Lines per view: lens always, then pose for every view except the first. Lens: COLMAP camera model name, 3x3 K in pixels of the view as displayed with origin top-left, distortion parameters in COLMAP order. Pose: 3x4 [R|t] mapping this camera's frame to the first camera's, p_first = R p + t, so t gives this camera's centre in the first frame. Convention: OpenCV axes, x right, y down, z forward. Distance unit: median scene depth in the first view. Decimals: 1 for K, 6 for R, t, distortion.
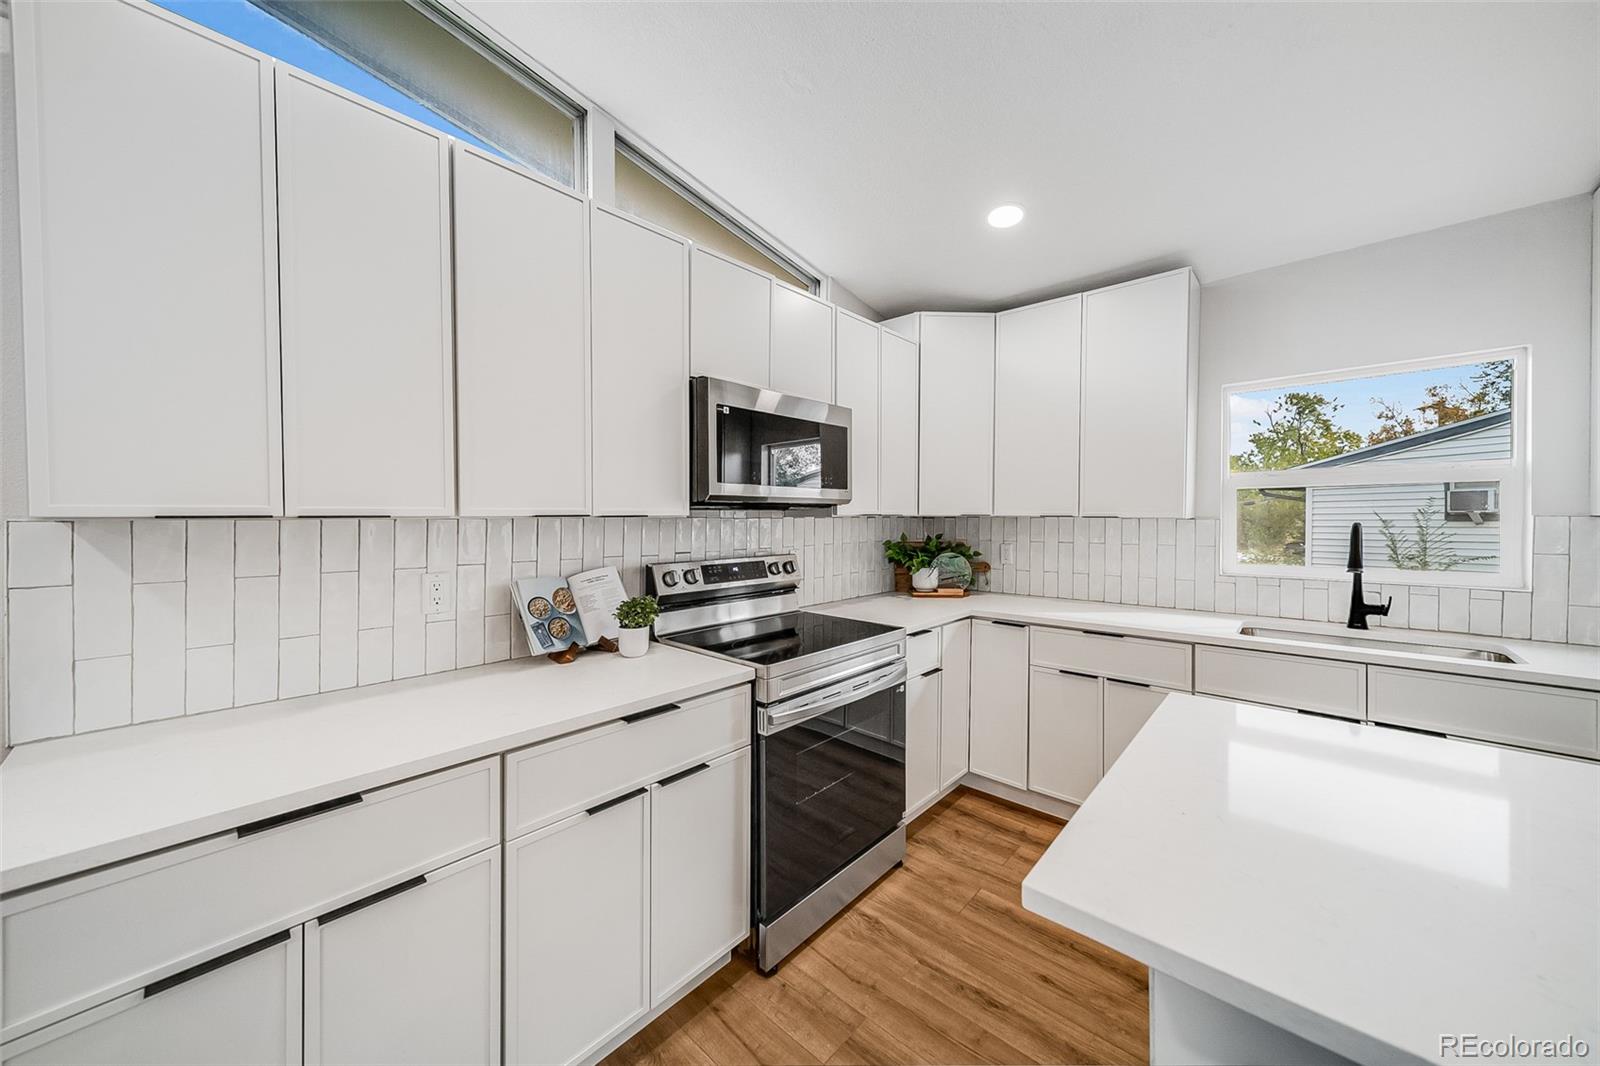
lens RADIAL K [[556.1, 0, 798.7], [0, 556.1, 524.5], [0, 0, 1]] dist [0.000442, -0.000056]
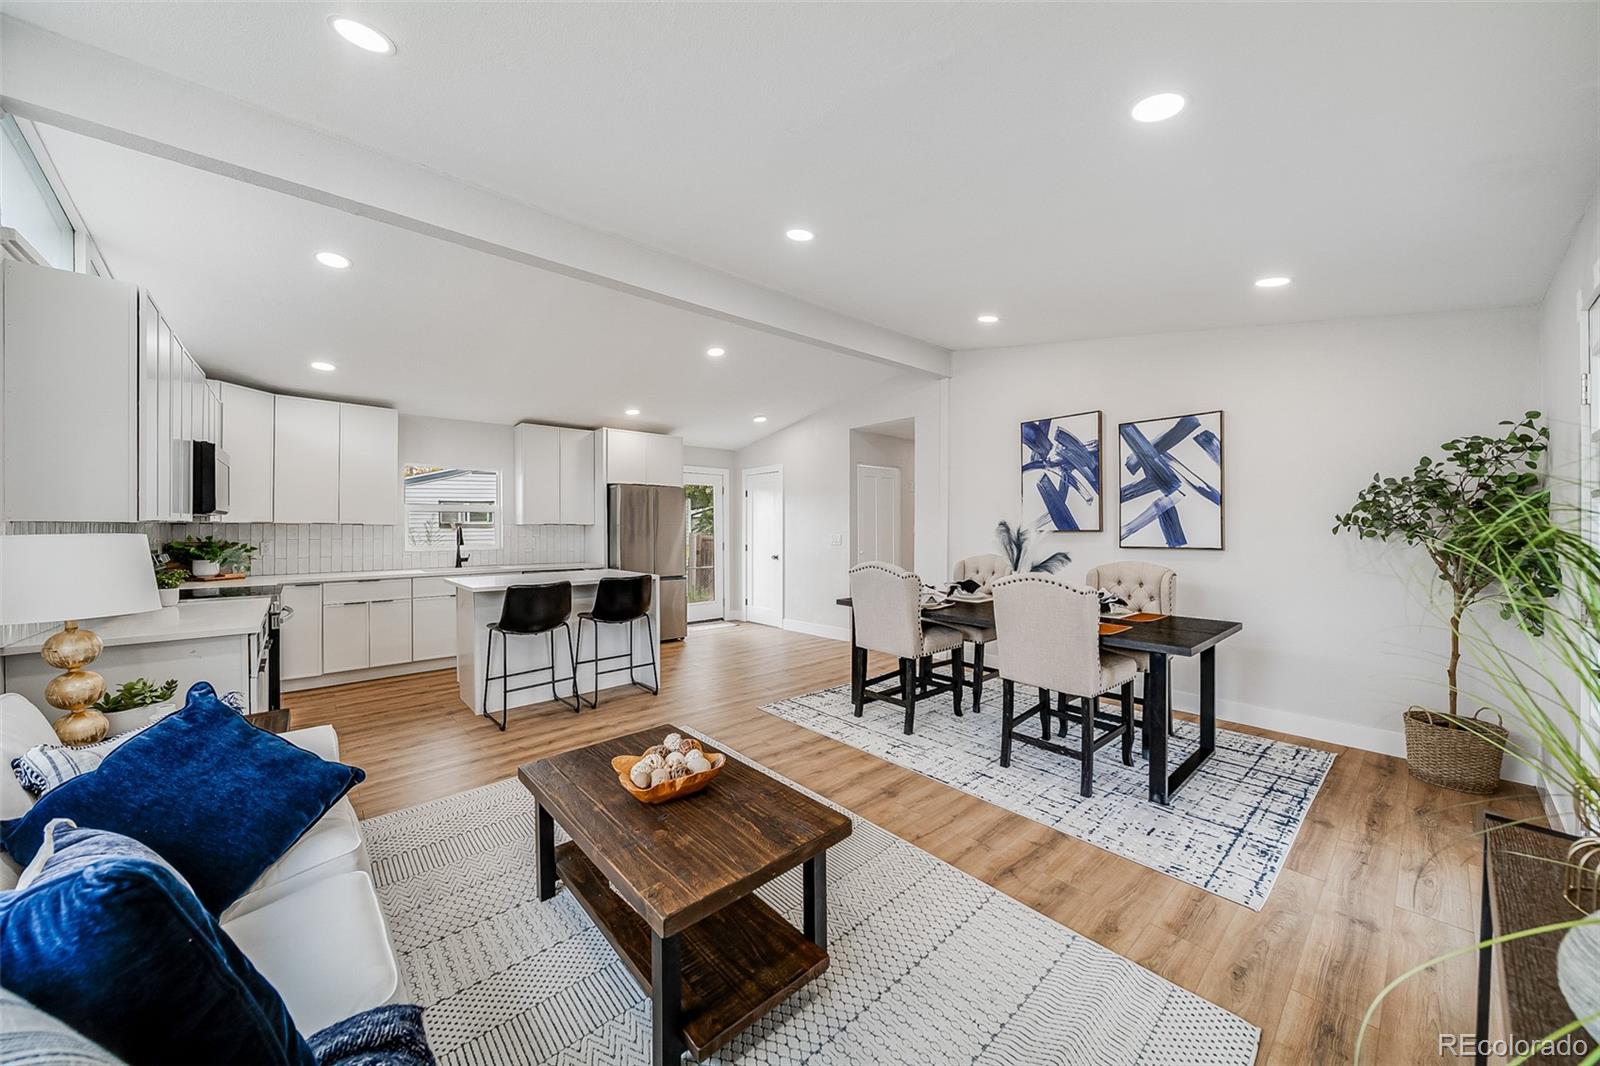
lens RADIAL K [[562.1, 0, 799.3], [0, 562.1, 530.8], [0, 0, 1]] dist [0.000555, -0.000407]
pose [[0.104493, -0.004923, 0.994513, -1.541302], [0.009445, 0.999948, 0.003958, 0.020820], [-0.994481, 0.008980, 0.104534, -0.918768]]
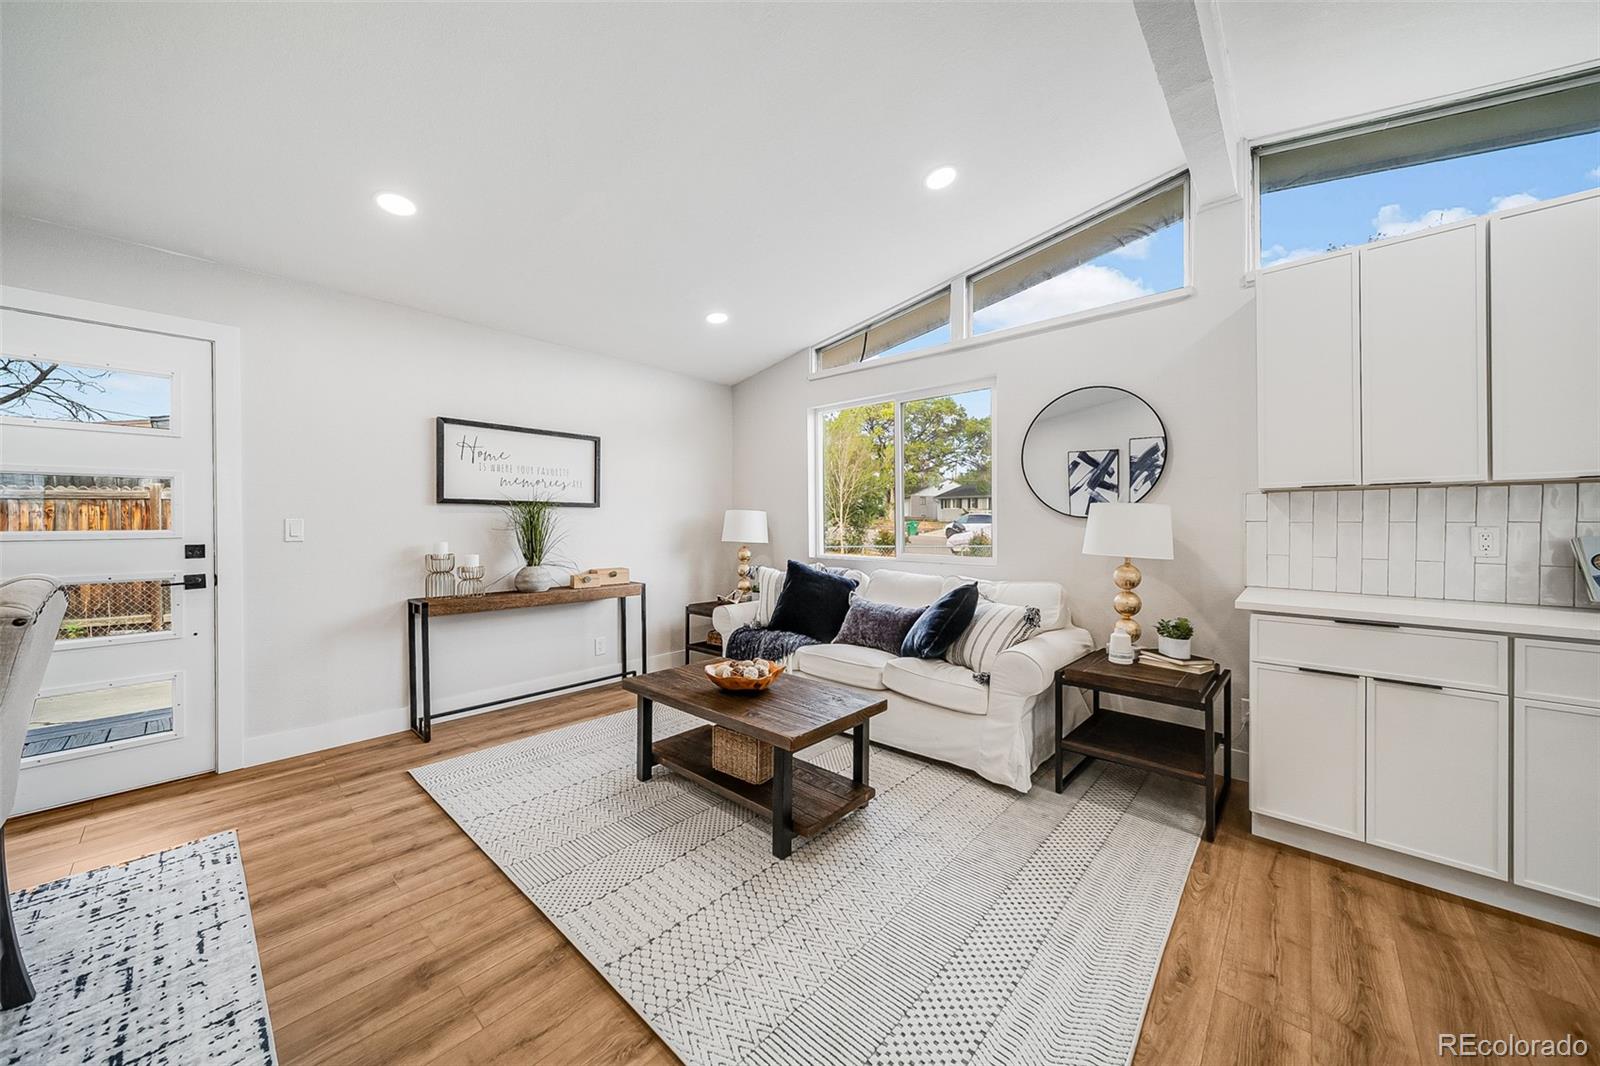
lens RADIAL K [[559.3, 0, 795.3], [0, 559.3, 521.2], [0, 0, 1]] dist [0.007859, -0.000319]
pose [[0.002149, -0.000128, -0.999998, 0.547135], [-0.008756, 0.999962, -0.000147, 0.068805], [0.999959, 0.008756, 0.002147, -0.514804]]
